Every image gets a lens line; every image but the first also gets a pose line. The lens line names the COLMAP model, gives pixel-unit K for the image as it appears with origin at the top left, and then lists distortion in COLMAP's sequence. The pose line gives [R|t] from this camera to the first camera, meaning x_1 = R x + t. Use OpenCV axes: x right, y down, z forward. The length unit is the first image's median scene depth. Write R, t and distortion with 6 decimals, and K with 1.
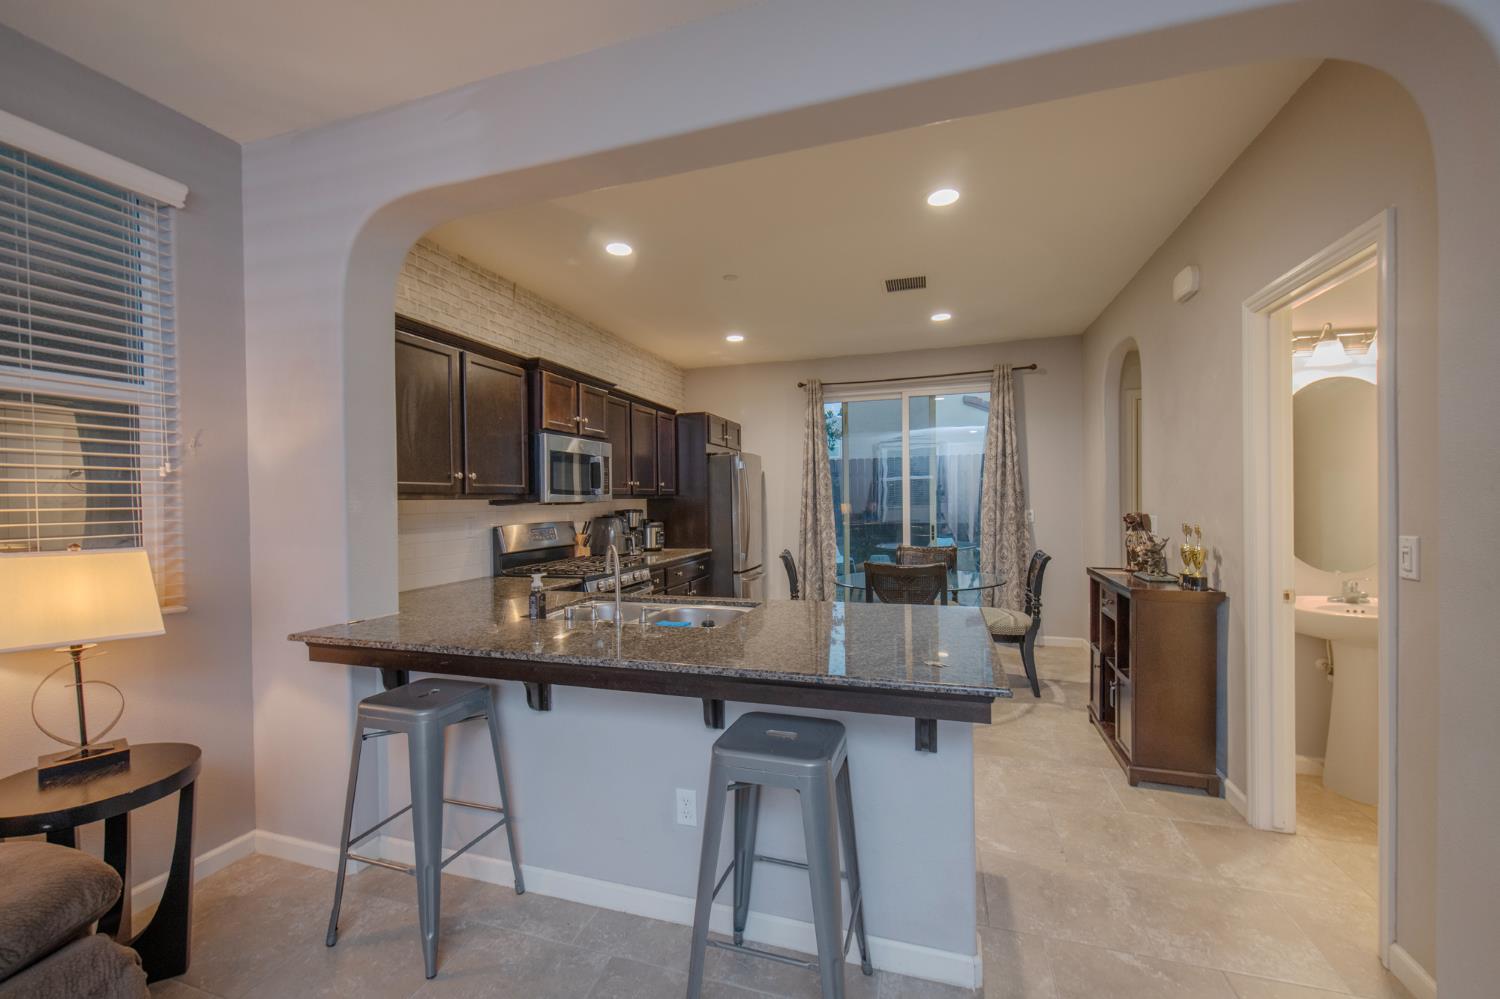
lens RADIAL K [[613.3, 0, 750.0], [0, 613.3, 499.5], [0, 0, 1]] dist [0.010358, -0.000092]
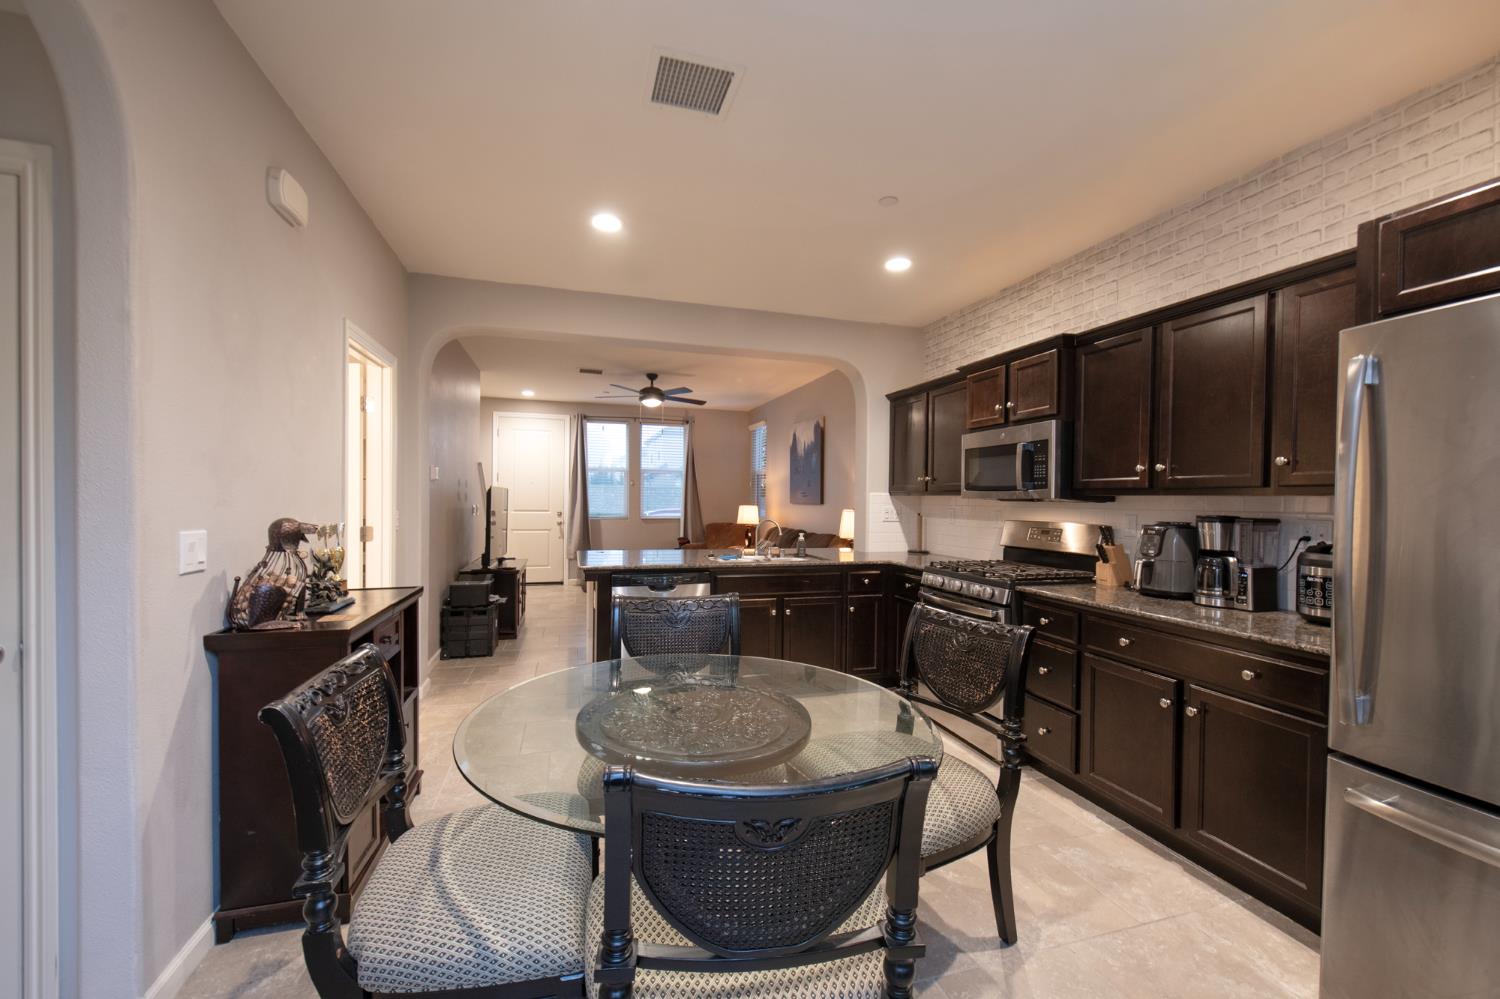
lens RADIAL K [[613.3, 0, 750.0], [0, 613.3, 499.5], [0, 0, 1]] dist [0.010358, -0.000092]
pose [[-0.834224, 0.006475, -0.551387, 0.475838], [-0.000122, 0.999929, 0.011927, -0.004541], [0.551425, 0.010017, -0.834164, 1.388788]]
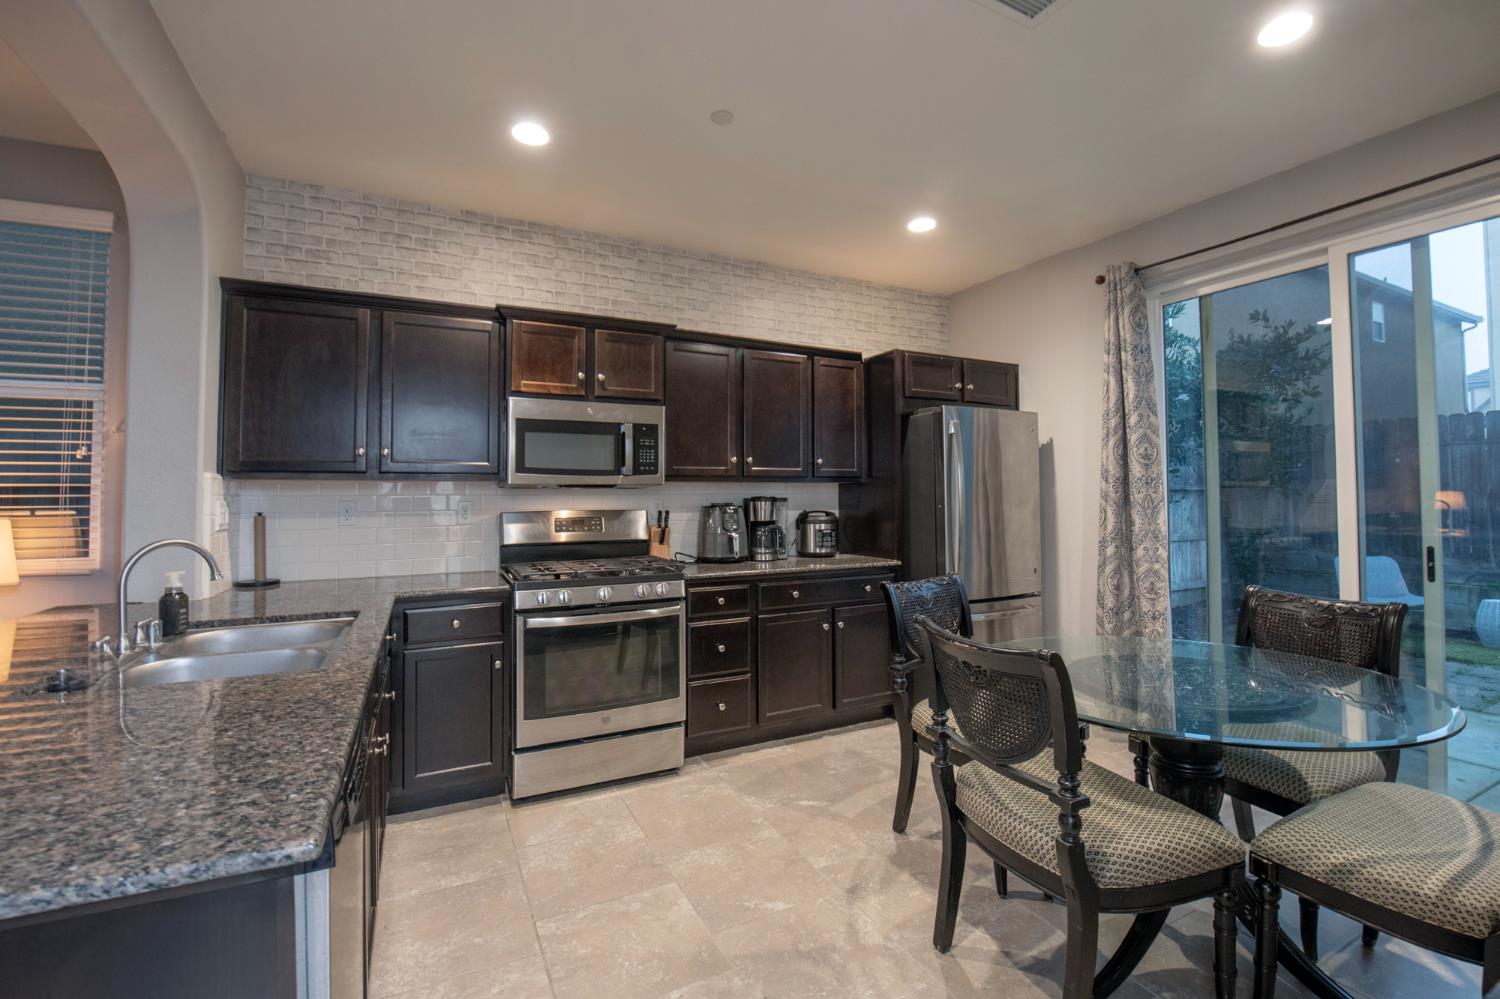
lens RADIAL K [[655.6, 0, 758.7], [0, 655.6, 475.1], [0, 0, 1]] dist [-0.023699, -0.000354]
pose [[0.699564, -0.012668, -0.714457, 0.407109], [-0.004896, 0.999734, -0.022520, 0.008789], [0.714553, 0.019252, 0.699317, 0.522665]]
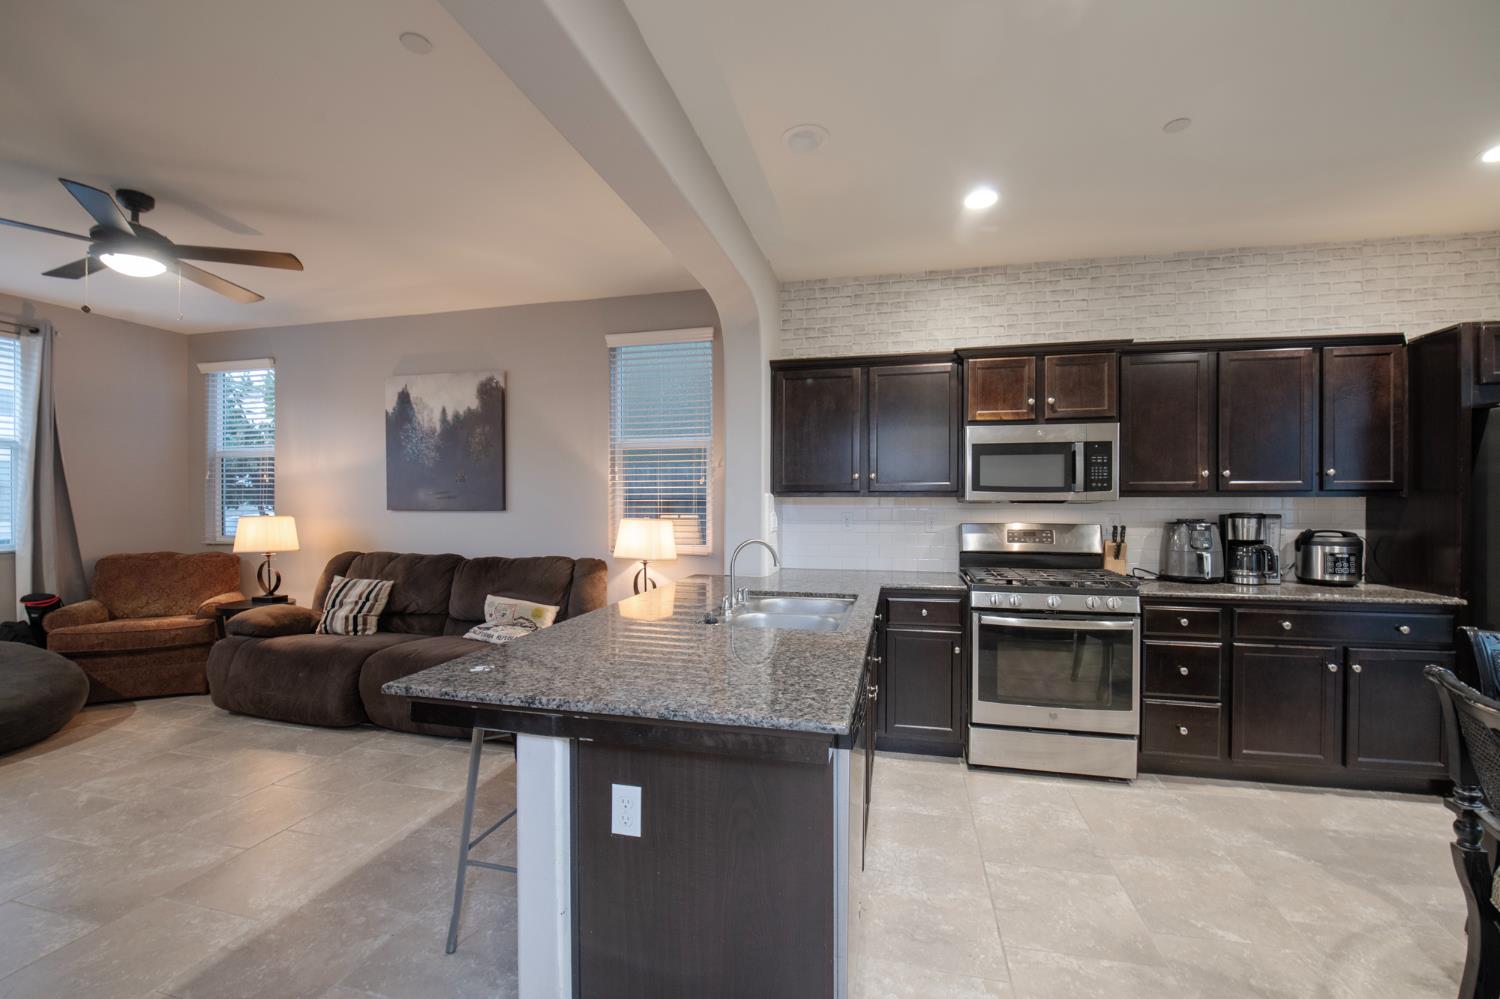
lens RADIAL K [[619.7, 0, 752.7], [0, 619.7, 502.1], [0, 0, 1]] dist [-0.009764, -0.005446]
pose [[0.069774, 0.014847, -0.997452, 0.479865], [-0.003619, 0.999886, 0.014630, -0.004004], [0.997556, 0.002589, 0.069820, 0.497291]]
